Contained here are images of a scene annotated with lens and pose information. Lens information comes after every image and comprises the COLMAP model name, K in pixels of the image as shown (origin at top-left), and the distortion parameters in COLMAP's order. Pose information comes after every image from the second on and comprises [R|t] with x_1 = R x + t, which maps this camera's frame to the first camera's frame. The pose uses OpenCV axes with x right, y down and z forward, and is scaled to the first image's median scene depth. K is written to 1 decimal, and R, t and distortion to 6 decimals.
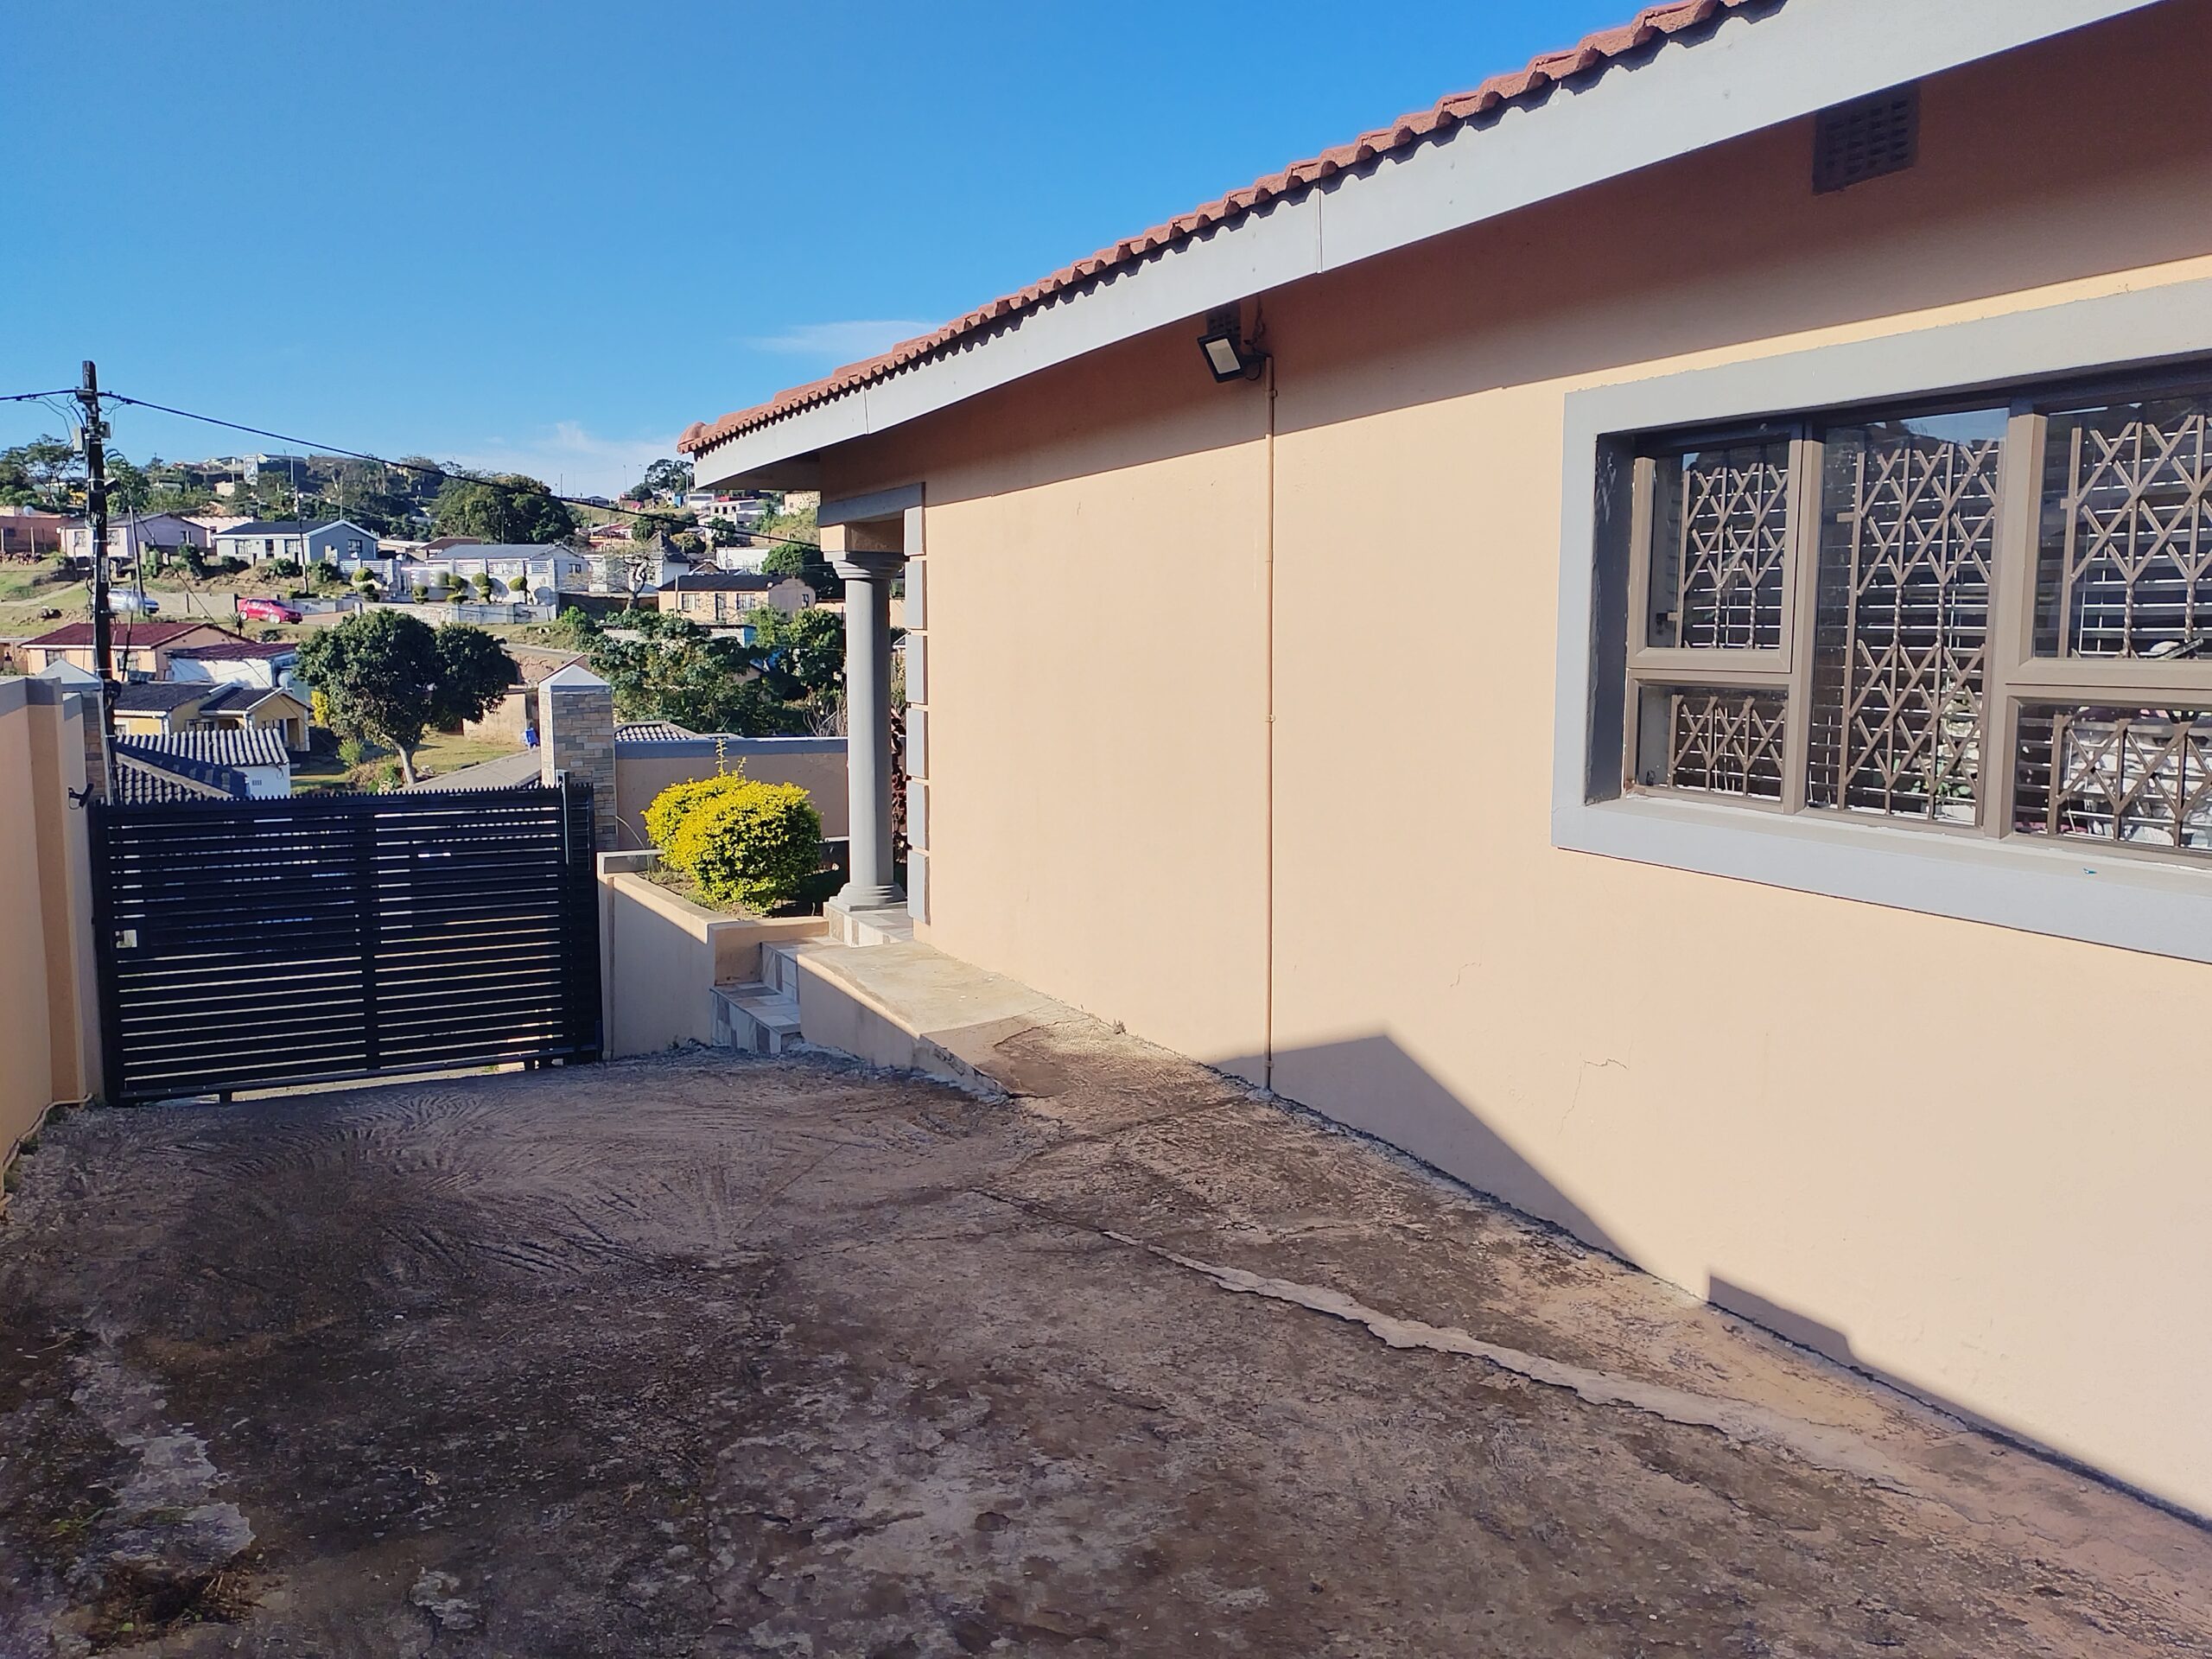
lens RADIAL K [[1616.6, 0, 1106.0], [0, 1616.6, 829.5], [0, 0, 1]] dist [0.103847, 0.000673]
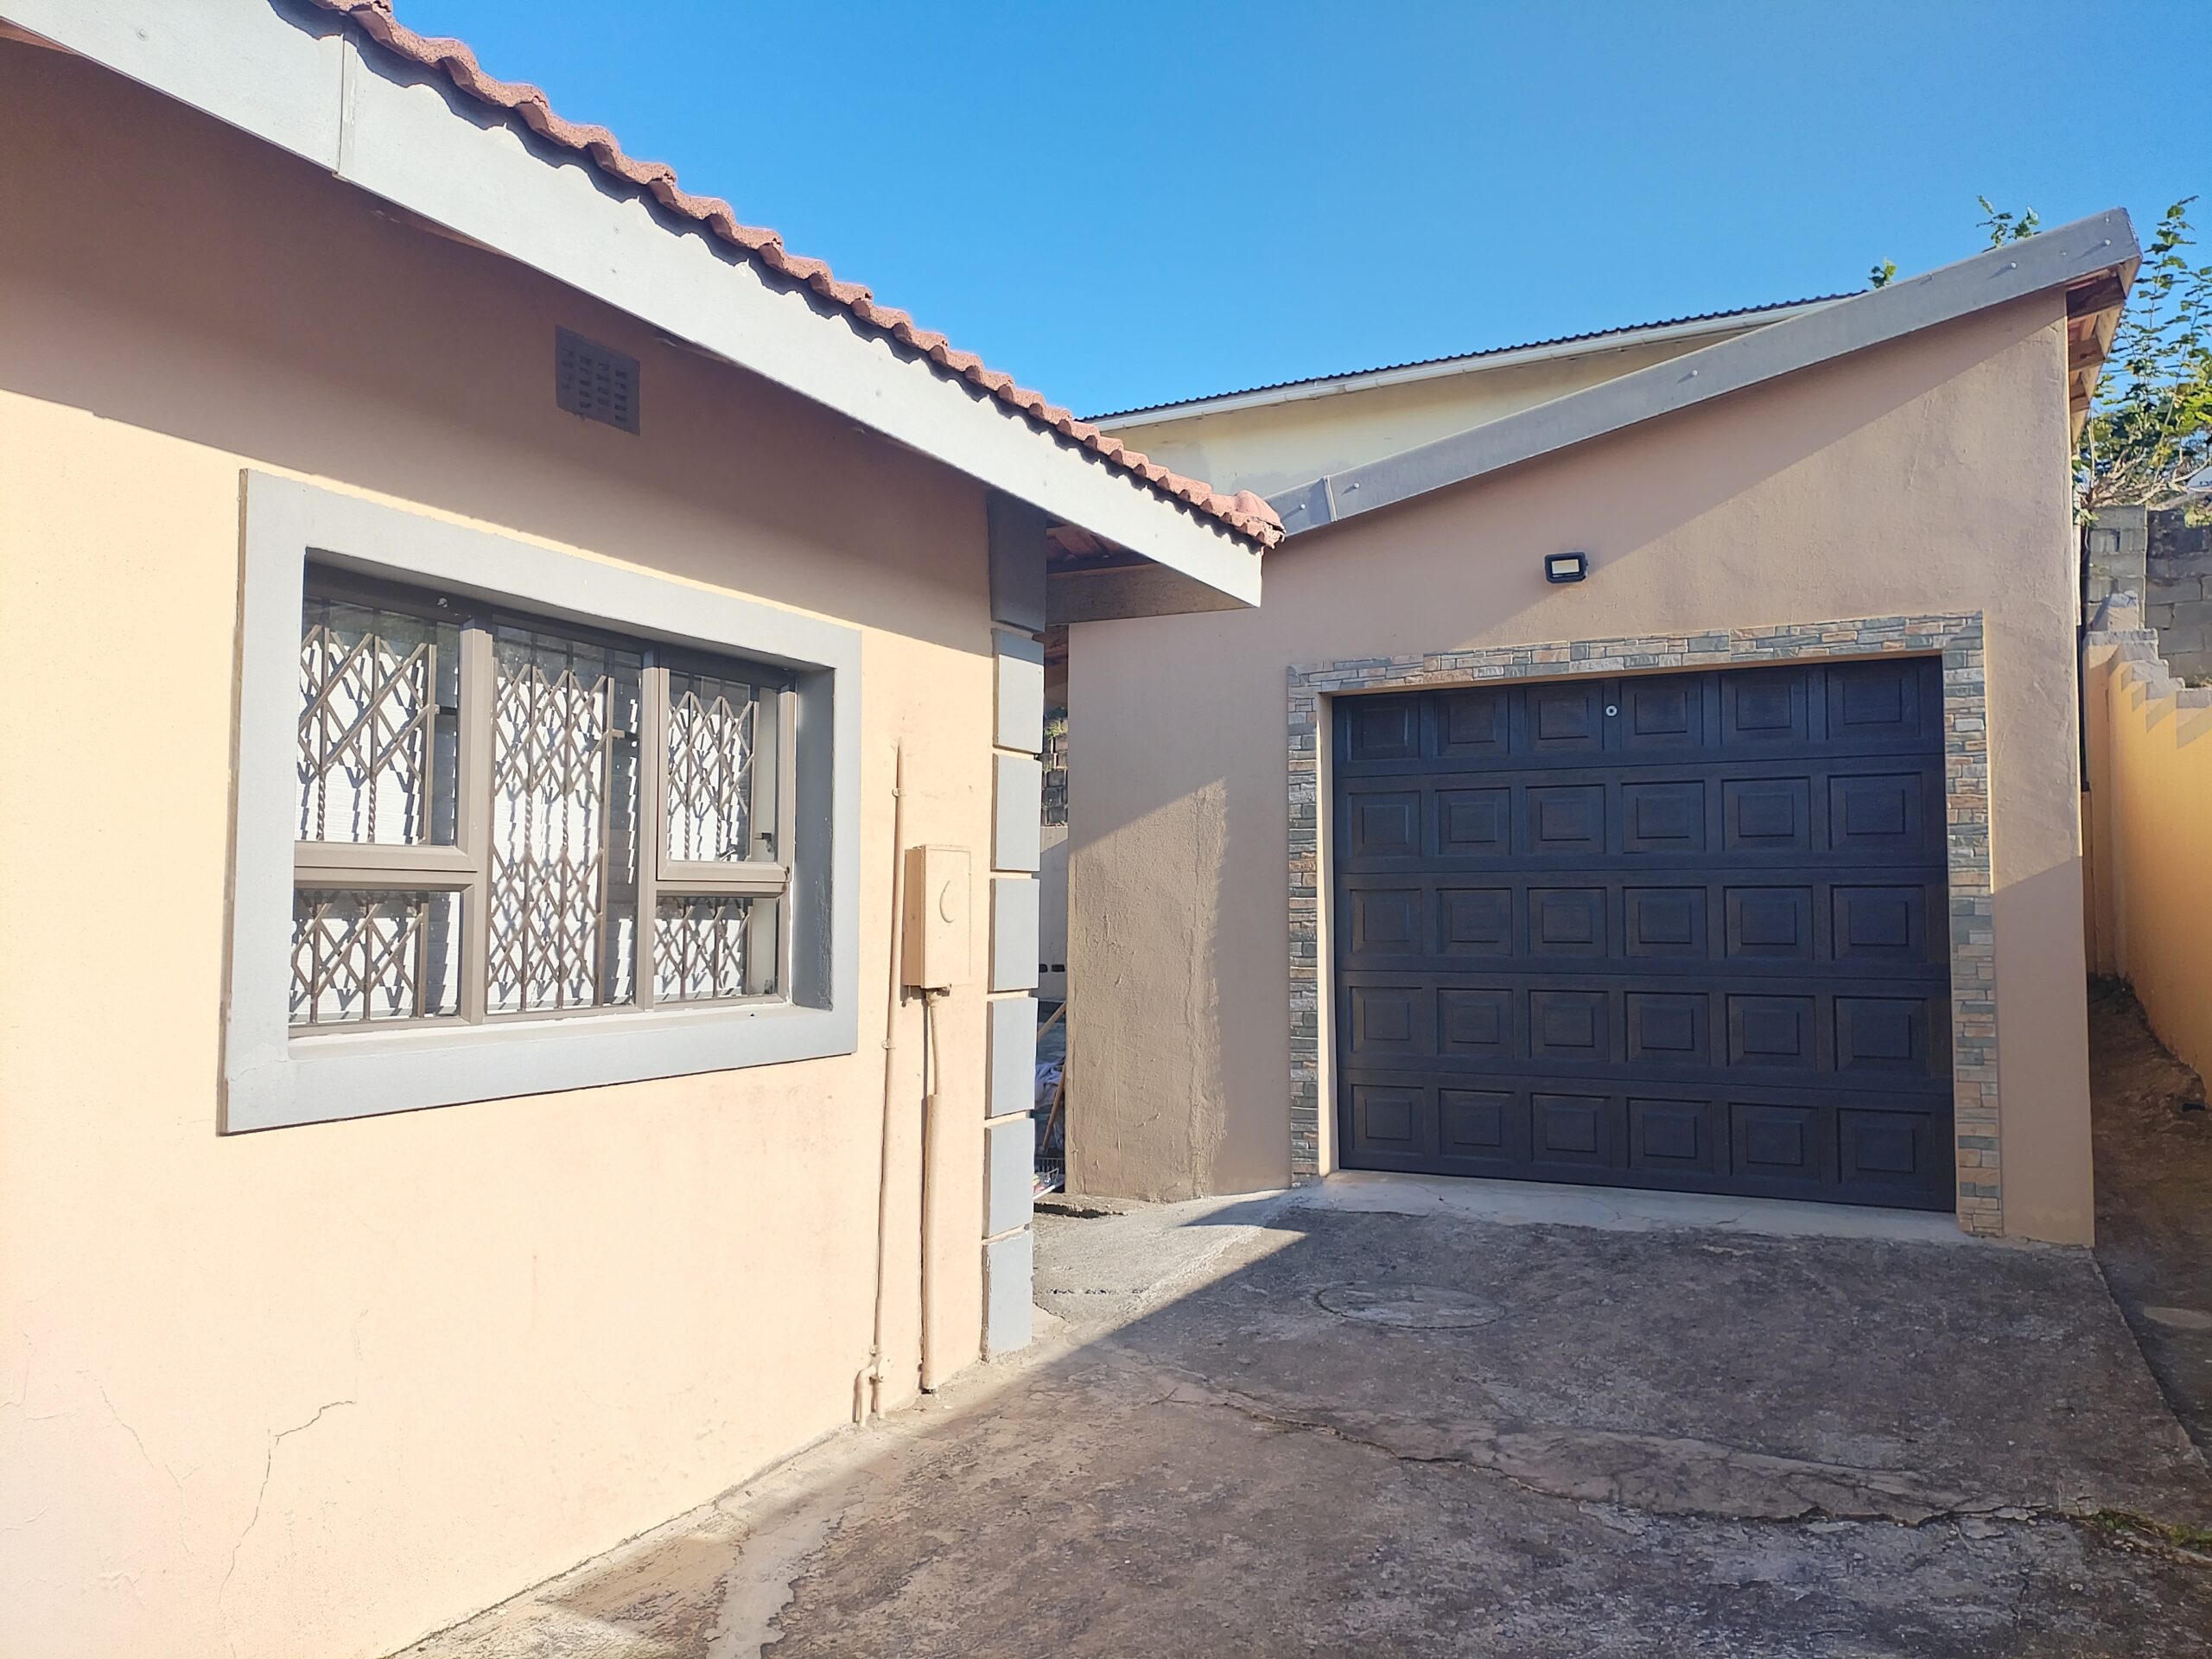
lens RADIAL K [[1616.6, 0, 1106.0], [0, 1616.6, 829.5], [0, 0, 1]] dist [0.103847, 0.000673]
pose [[-0.592600, 0.040636, 0.804472, -0.677337], [0.080307, 0.996731, 0.008810, -0.122745], [-0.801484, 0.069825, -0.593926, 1.553731]]
